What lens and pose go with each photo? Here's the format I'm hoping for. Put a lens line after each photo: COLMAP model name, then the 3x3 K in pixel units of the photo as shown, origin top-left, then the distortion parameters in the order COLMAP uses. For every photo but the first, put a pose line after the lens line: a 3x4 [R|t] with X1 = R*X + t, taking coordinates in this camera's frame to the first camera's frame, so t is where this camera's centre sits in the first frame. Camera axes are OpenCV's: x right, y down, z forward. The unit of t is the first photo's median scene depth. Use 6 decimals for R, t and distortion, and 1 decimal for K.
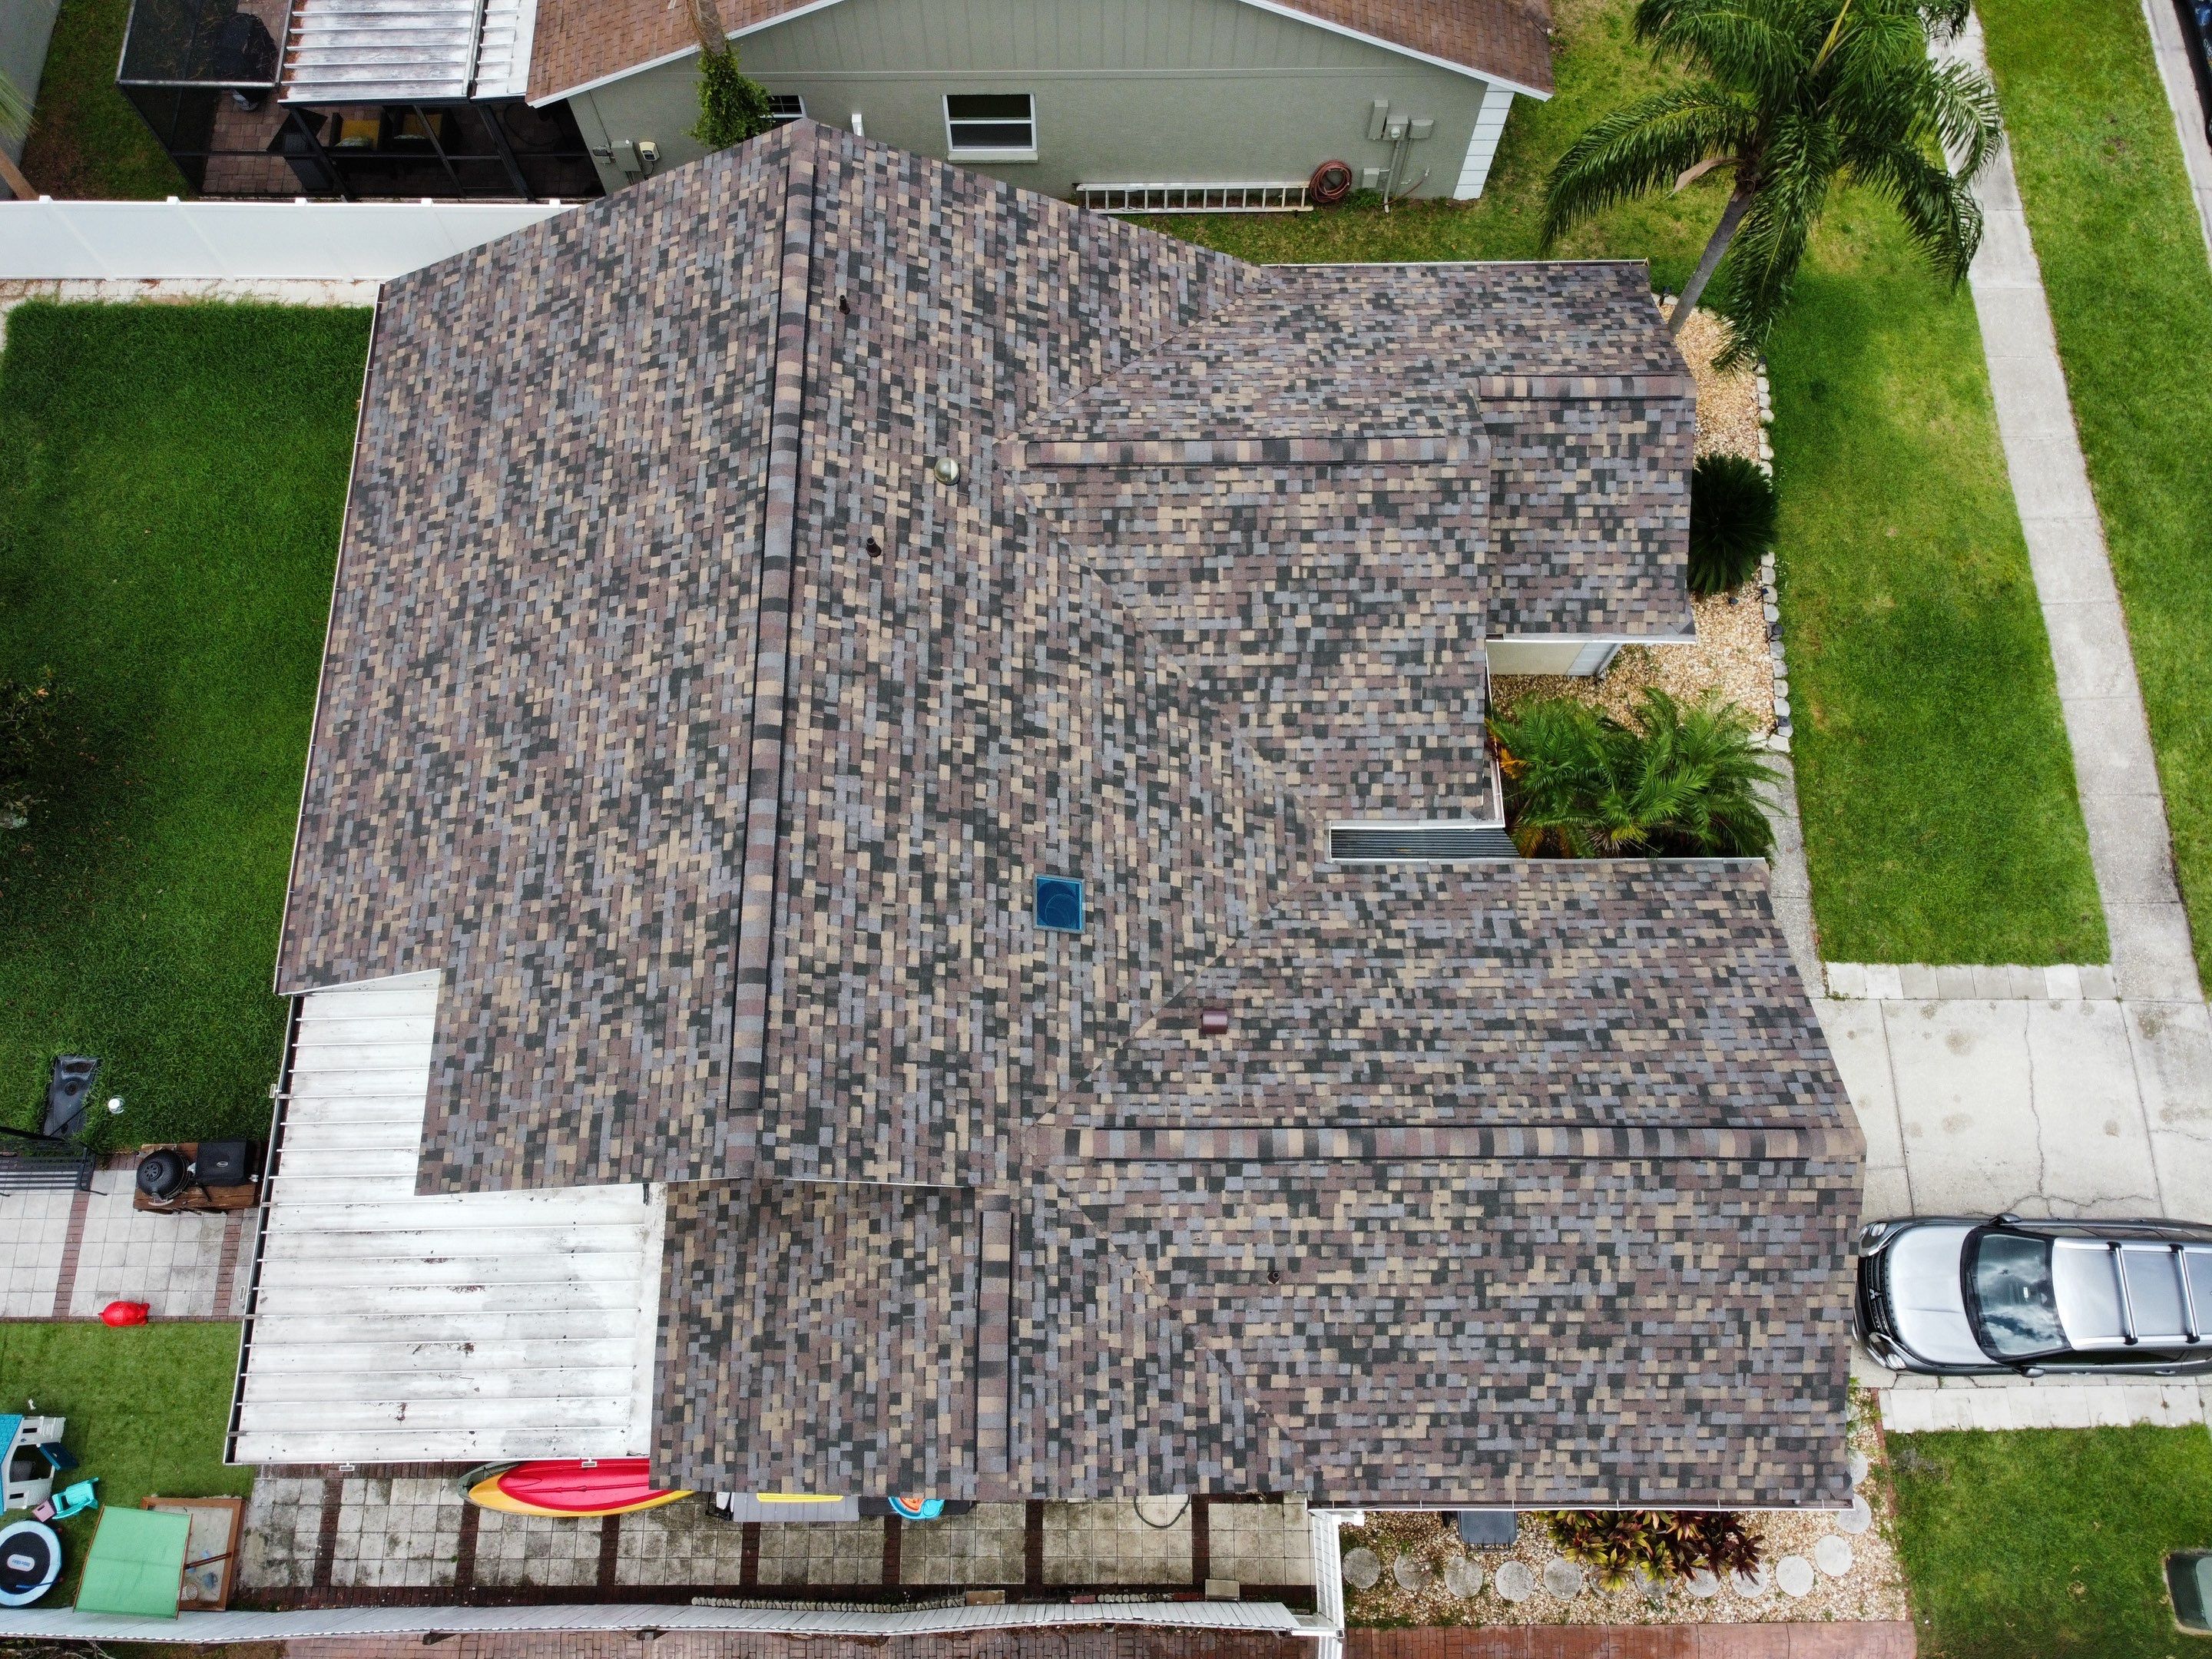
lens RADIAL K [[1668.5, 0, 1070.0], [0, 1668.5, 804.9], [0, 0, 1]] dist [-0.000301, -0.005992]
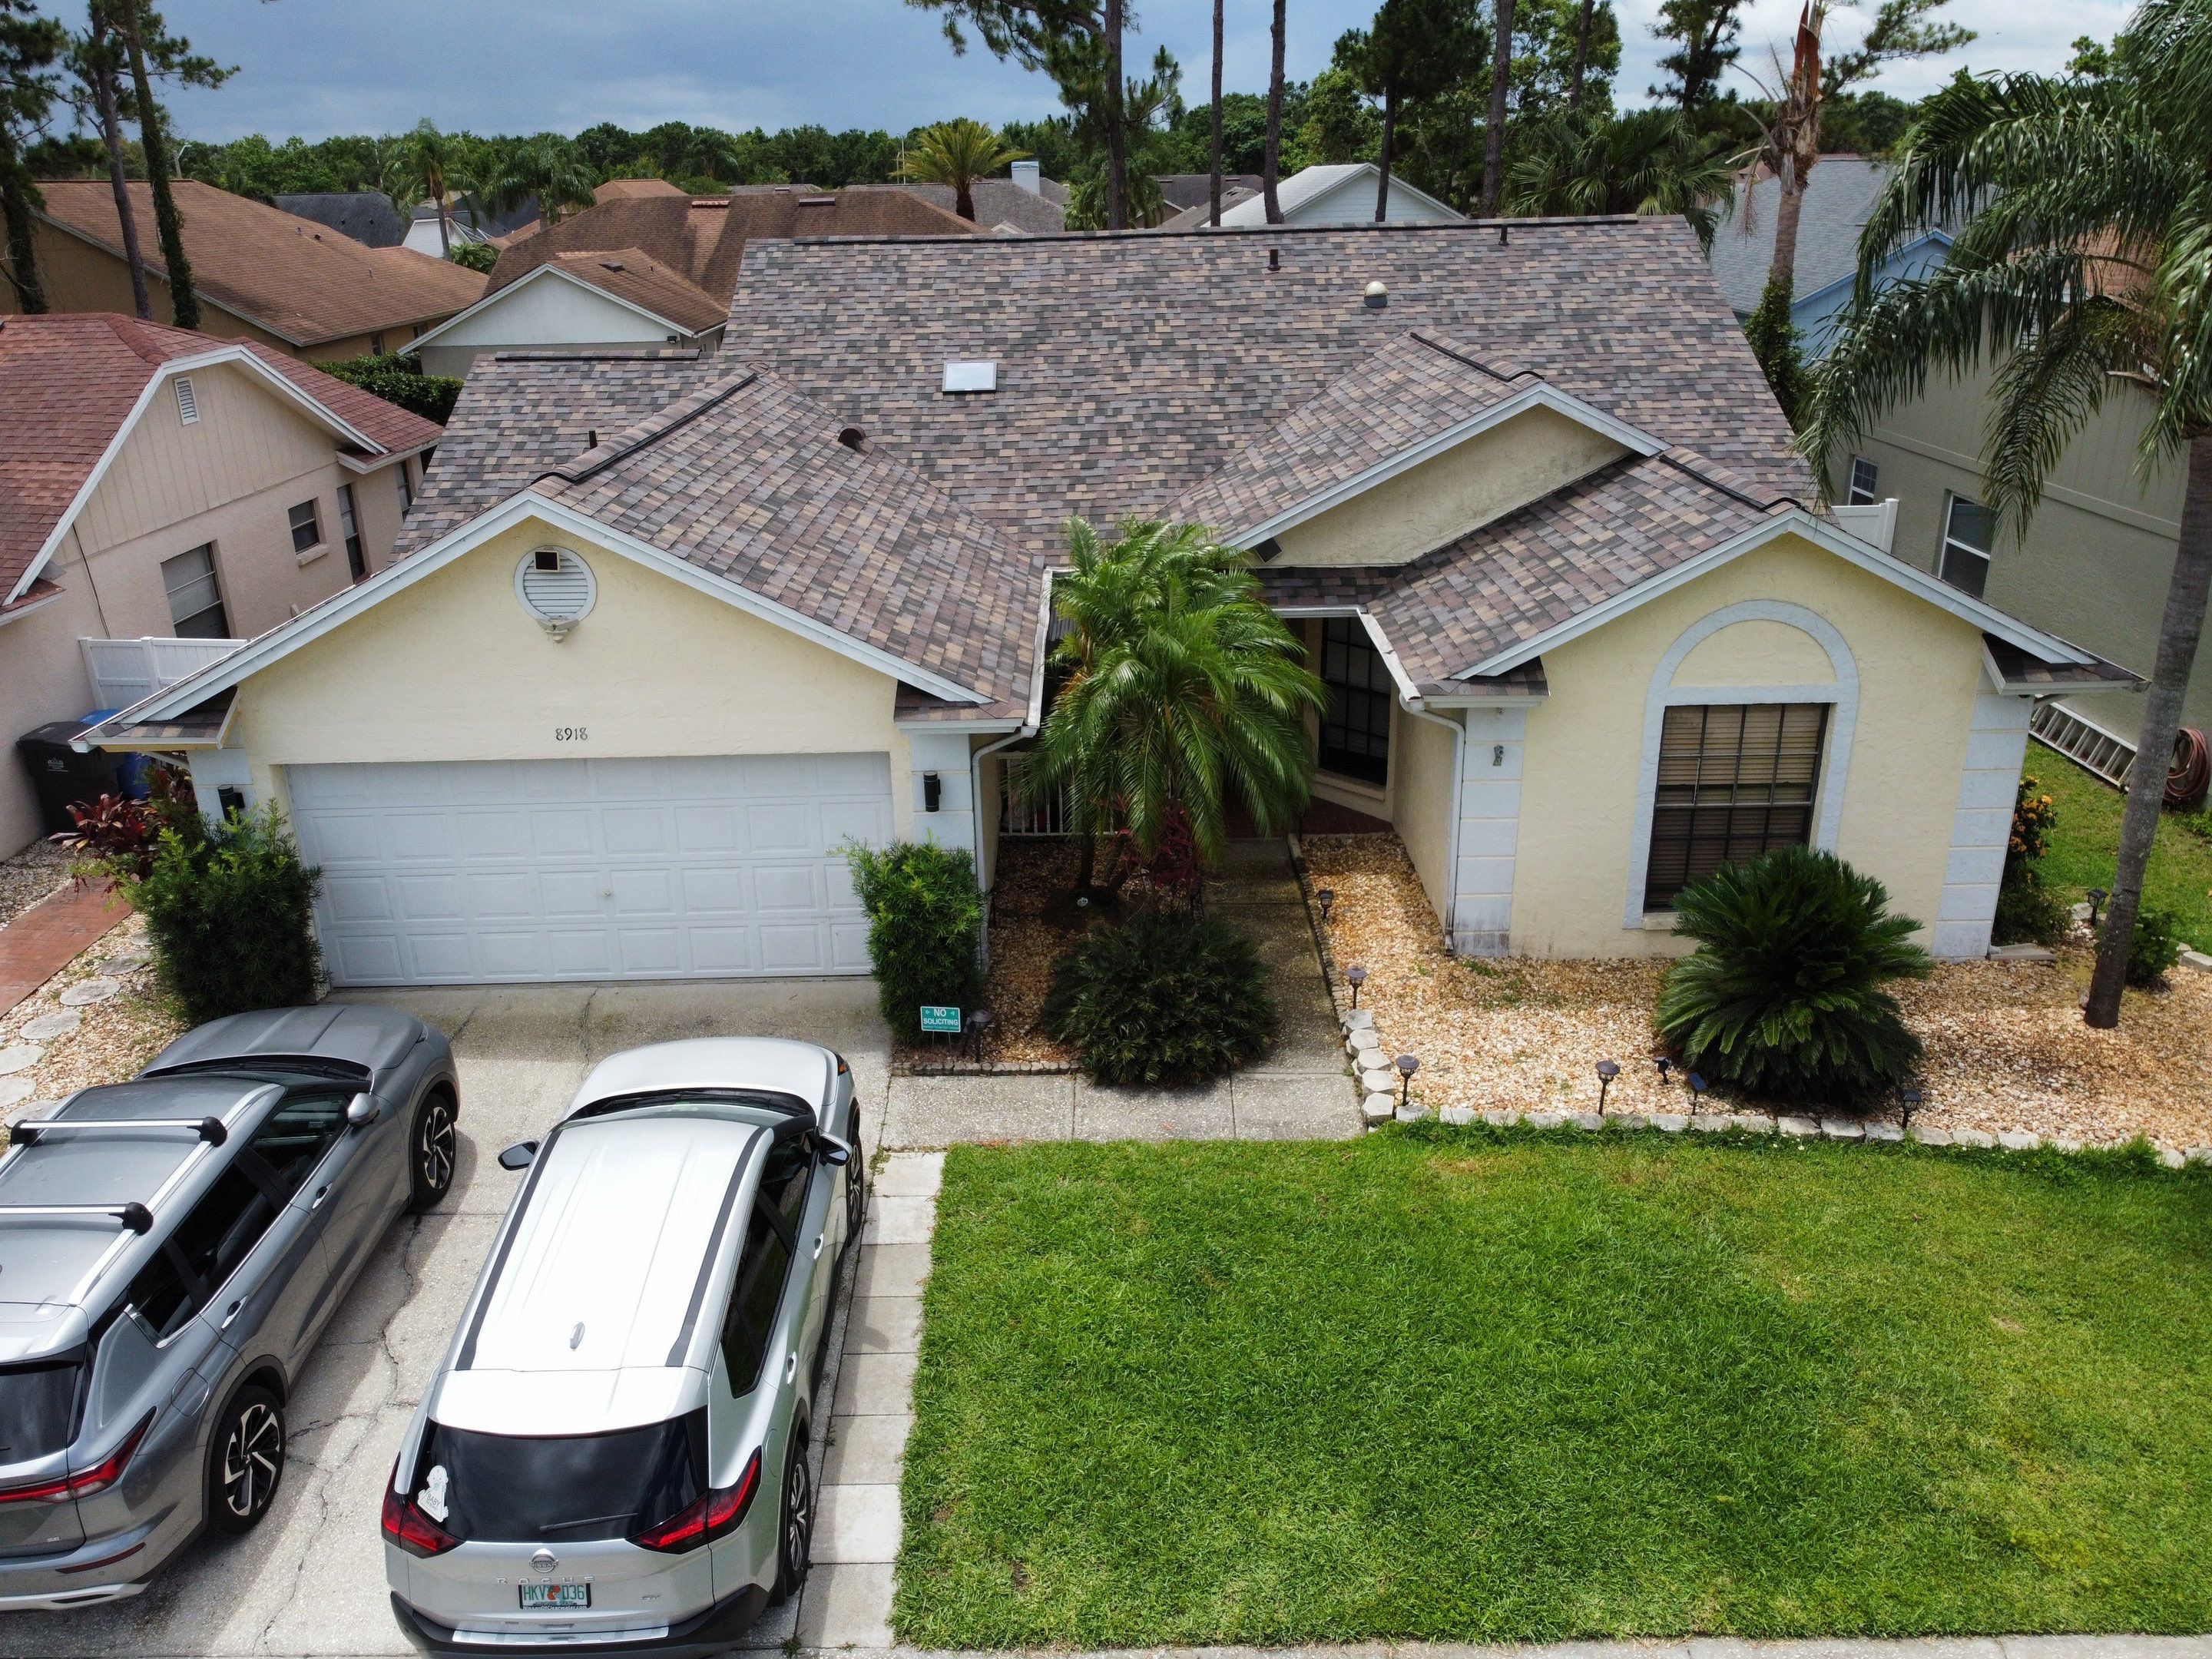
lens RADIAL K [[1668.5, 0, 1076.4], [0, 1668.5, 814.1], [0, 0, 1]] dist [-0.000301, -0.005992]
pose [[-0.006044, 0.367215, -0.930117, 1.047239], [-0.939893, 0.315482, 0.130662, -0.054398], [0.341416, 0.875000, 0.343236, 0.855694]]
